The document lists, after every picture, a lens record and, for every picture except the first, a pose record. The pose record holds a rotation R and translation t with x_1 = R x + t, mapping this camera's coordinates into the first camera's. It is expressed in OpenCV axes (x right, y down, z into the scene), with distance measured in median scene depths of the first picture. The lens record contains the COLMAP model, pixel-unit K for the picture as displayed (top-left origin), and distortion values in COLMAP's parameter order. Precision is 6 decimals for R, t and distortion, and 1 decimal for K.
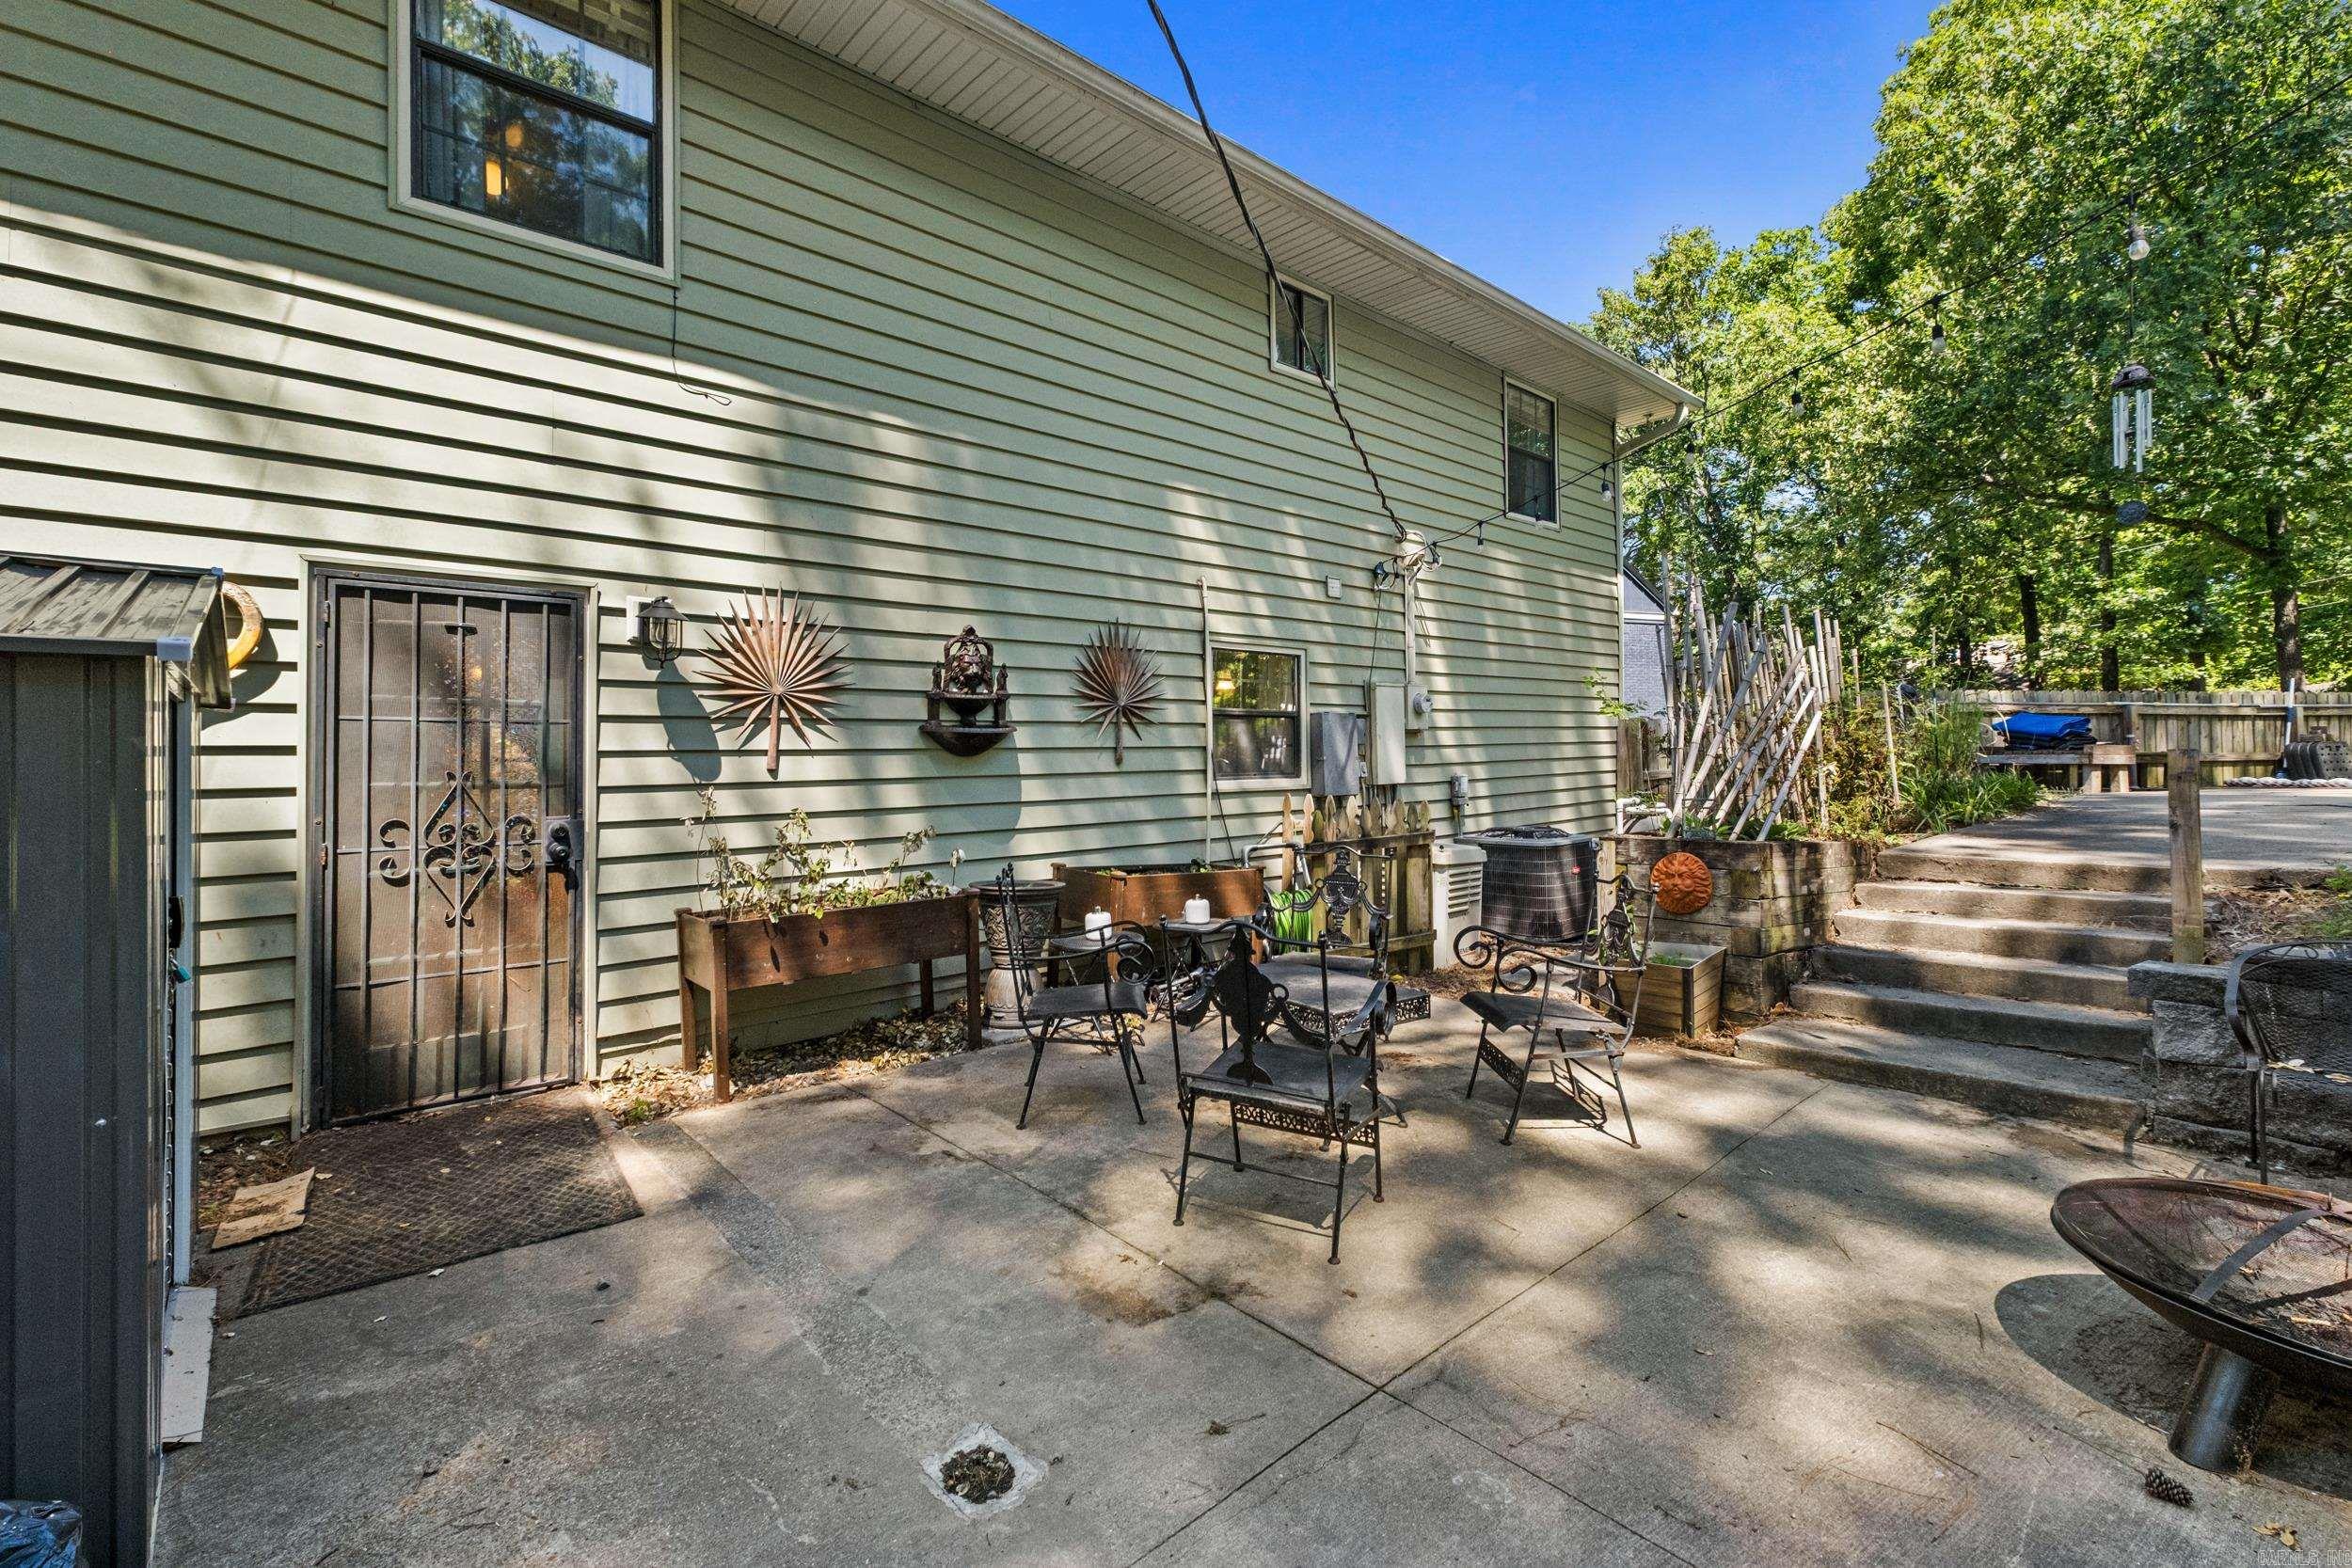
lens RADIAL K [[1021.1, 0, 1169.4], [0, 1021.1, 776.6], [0, 0, 1]] dist [0.001351, -0.000170]
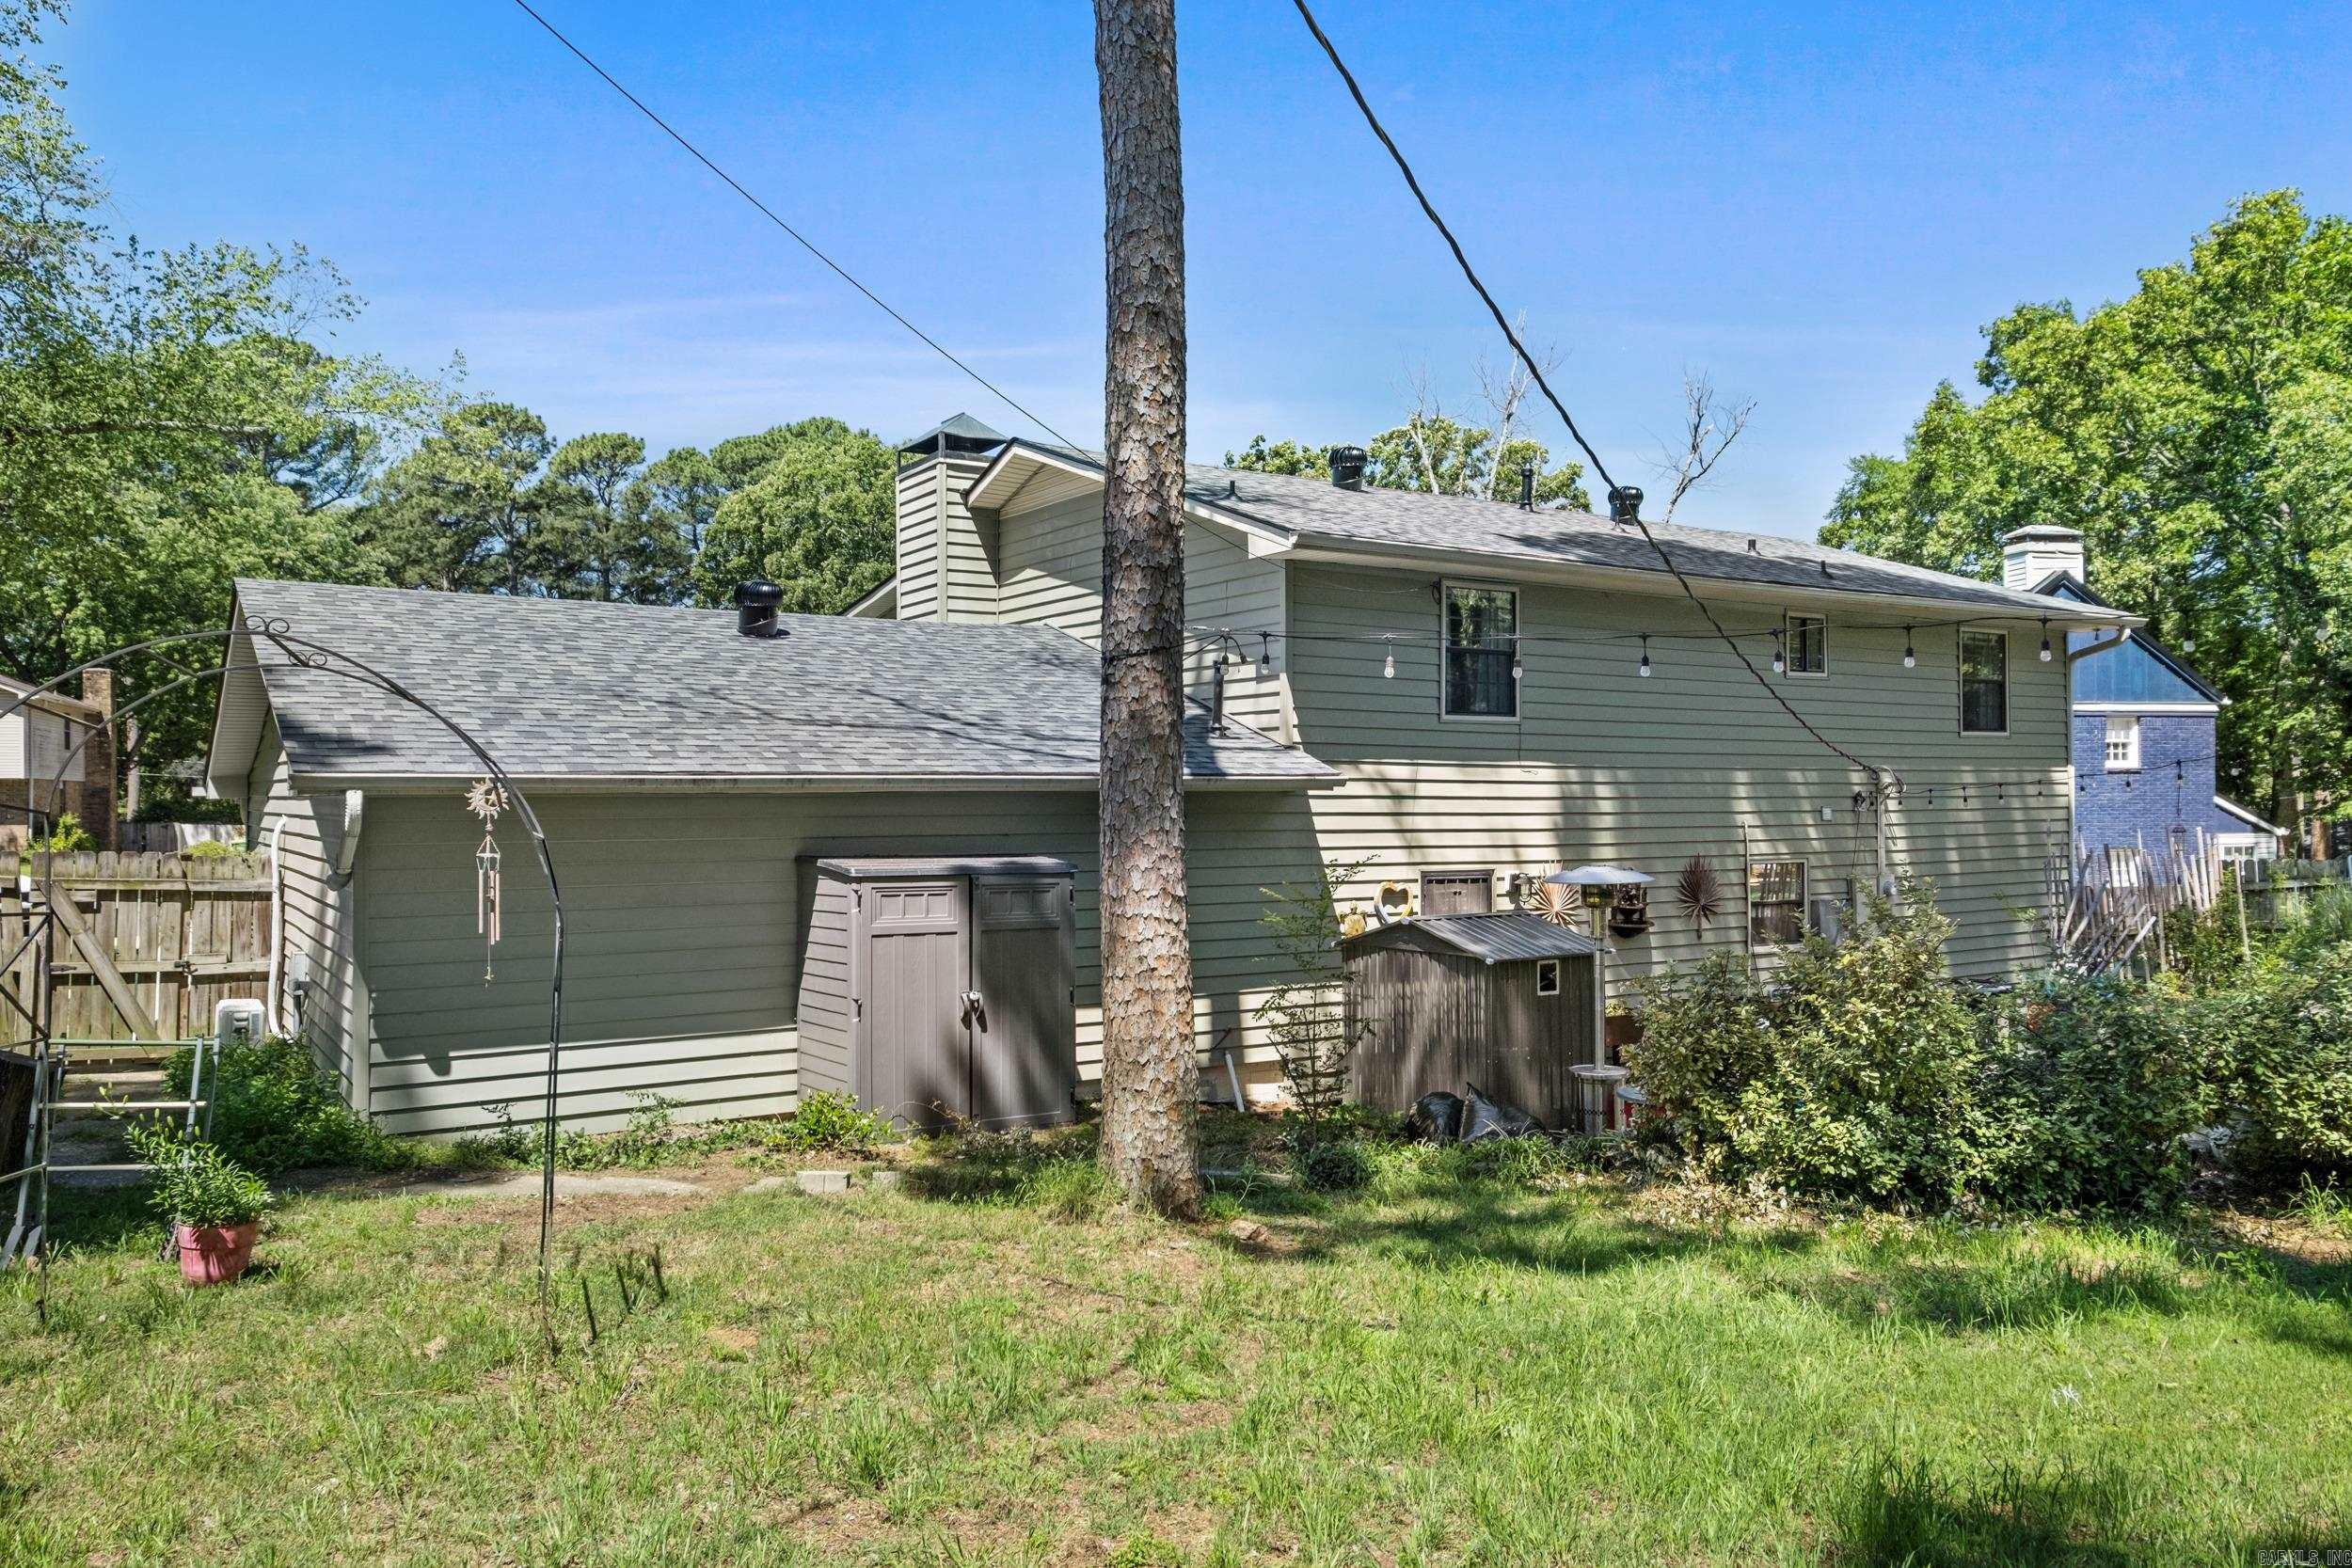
lens RADIAL K [[1647.3, 0, 1176.0], [0, 1647.3, 784.0], [0, 0, 1]] dist [0.007357, 0.004367]
pose [[0.985090, 0.014258, -0.171450, -0.604255], [-0.018763, 0.999519, -0.024682, -0.256216], [0.171015, 0.027530, 0.984884, -2.553510]]
